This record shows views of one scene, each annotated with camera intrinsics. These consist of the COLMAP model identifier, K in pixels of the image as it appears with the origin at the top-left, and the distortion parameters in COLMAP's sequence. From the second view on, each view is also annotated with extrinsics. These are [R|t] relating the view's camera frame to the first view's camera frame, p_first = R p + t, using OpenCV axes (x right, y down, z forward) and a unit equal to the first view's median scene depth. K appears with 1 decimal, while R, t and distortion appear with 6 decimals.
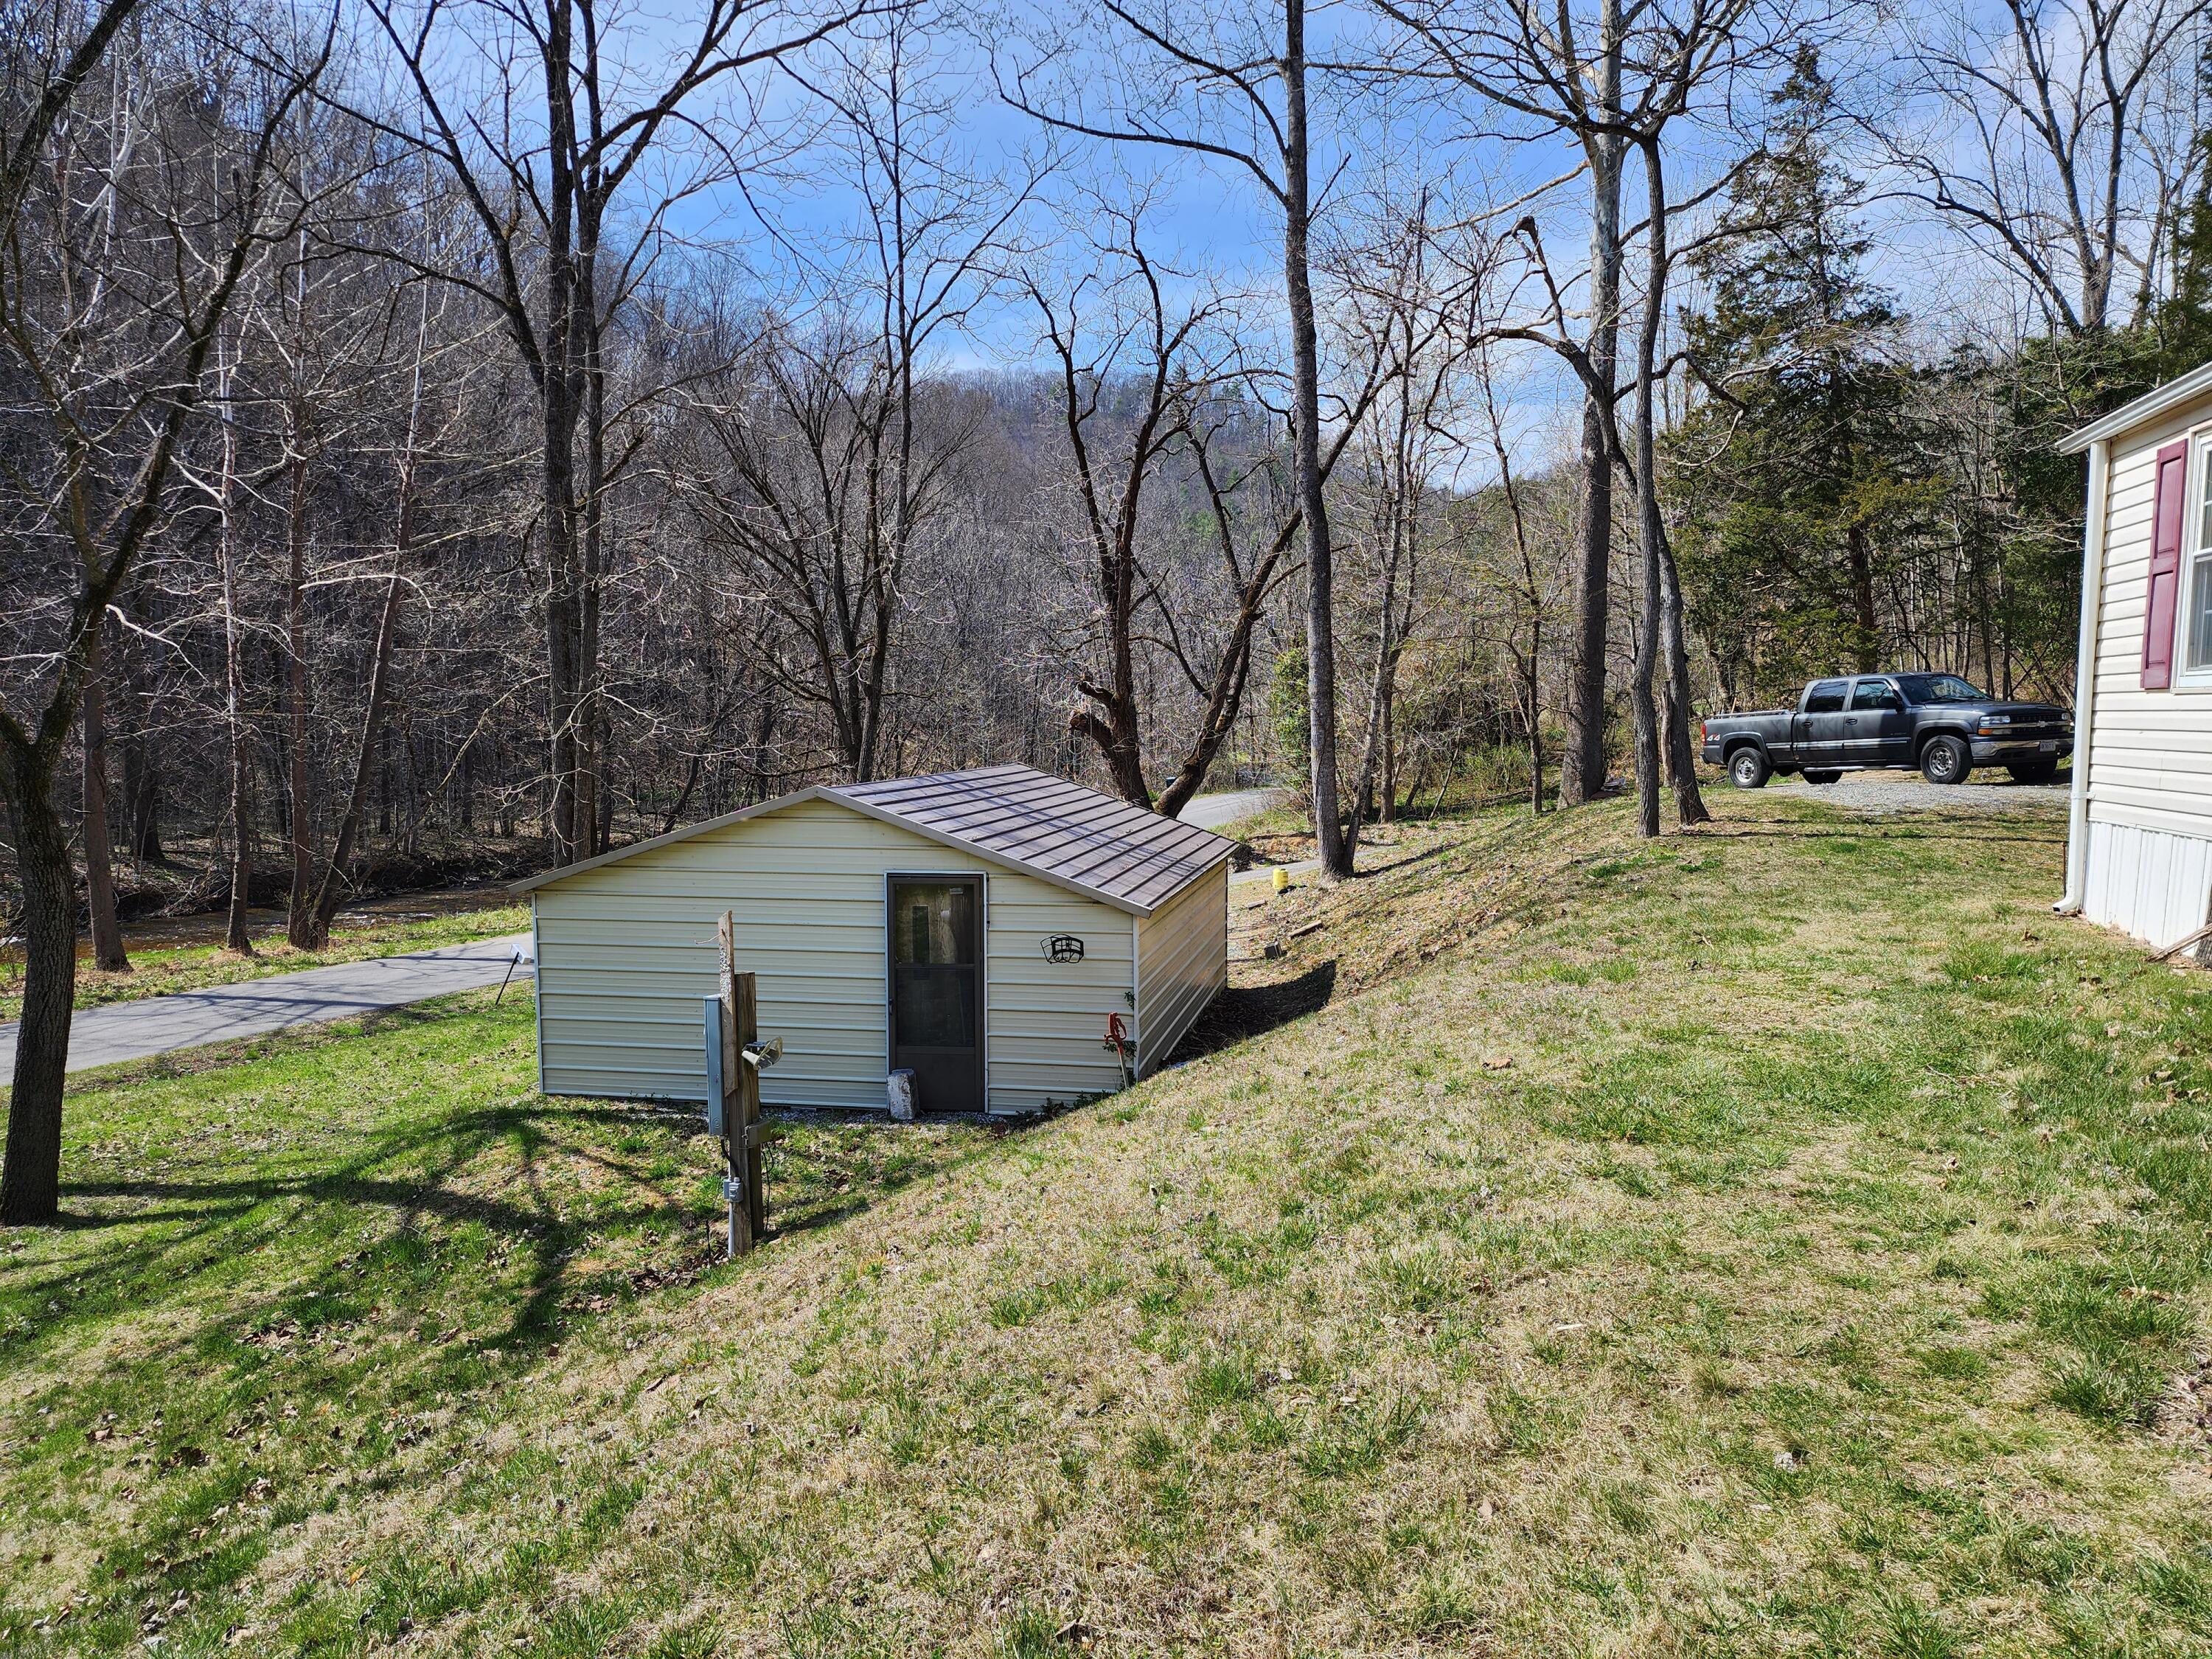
lens RADIAL K [[1470.9, 0, 1129.4], [0, 1470.9, 828.4], [0, 0, 1]] dist [0.160327, -0.339319]
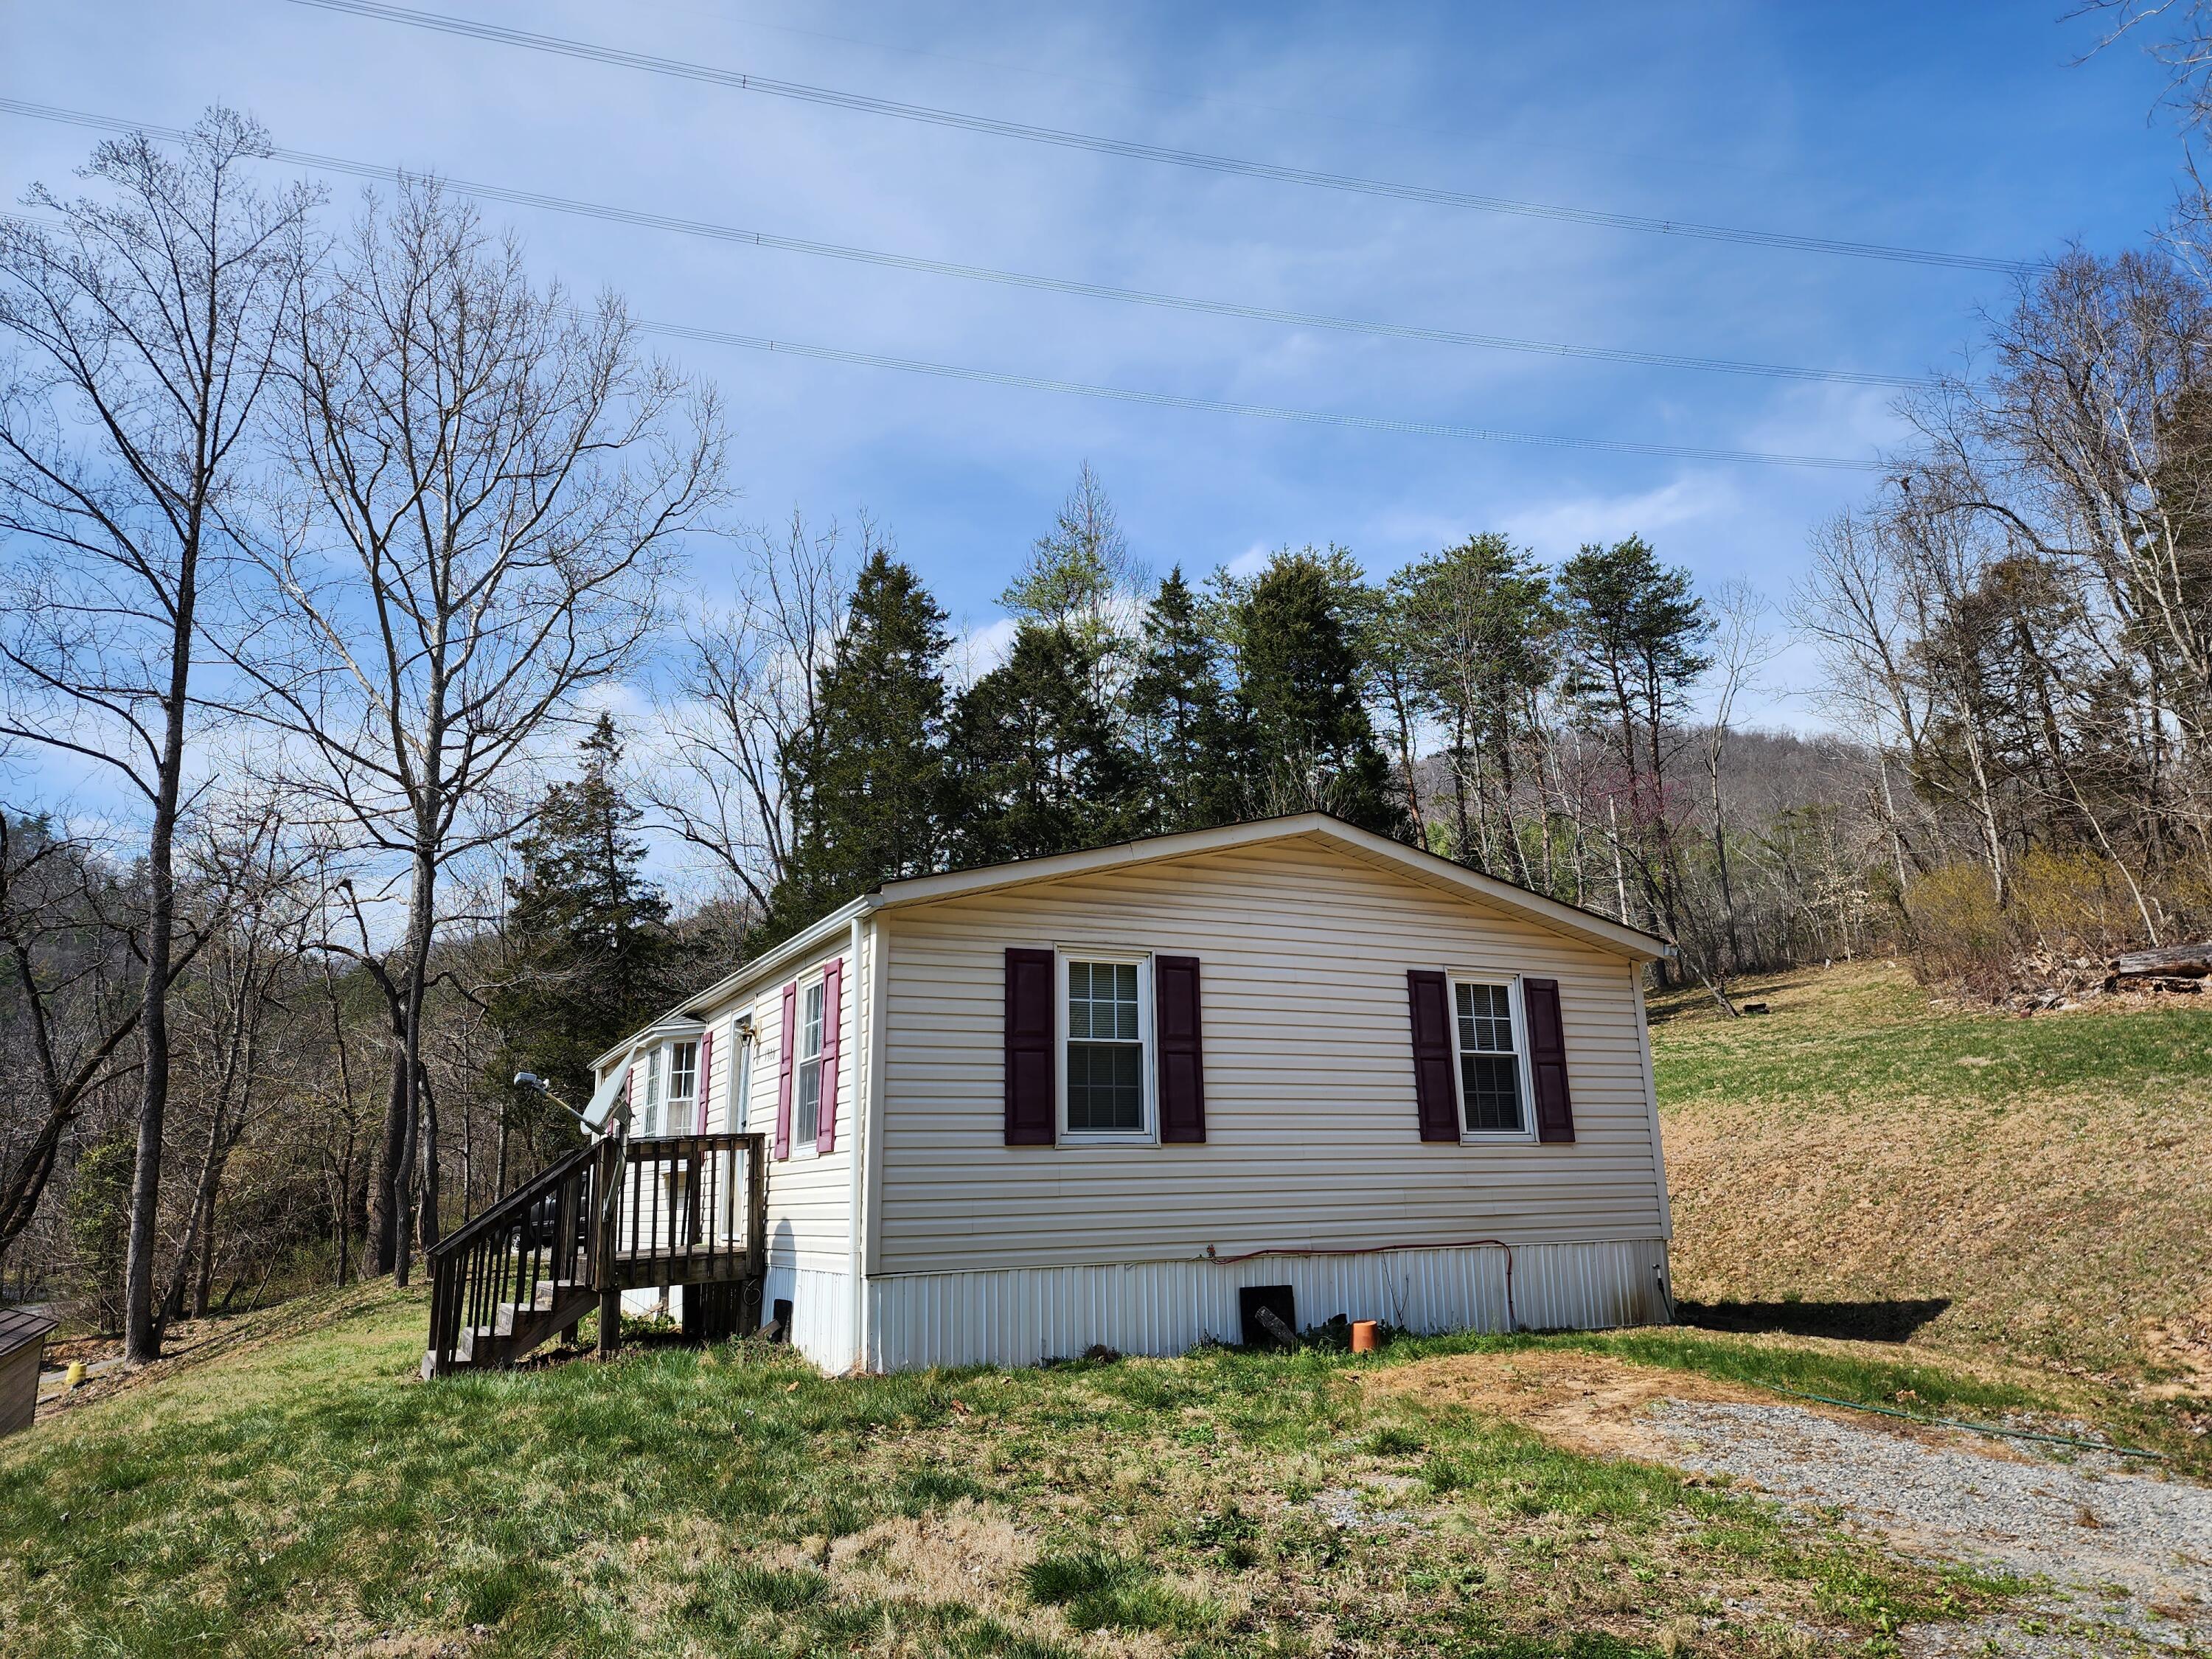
lens RADIAL K [[1471.9, 0, 1143.8], [0, 1471.9, 814.7], [0, 0, 1]] dist [0.074189, -0.060854]
pose [[0.756092, 0.133993, 0.640602, -0.054699], [0.080560, 0.952319, -0.294278, 0.026580], [-0.649489, 0.274108, 0.709246, -0.318635]]
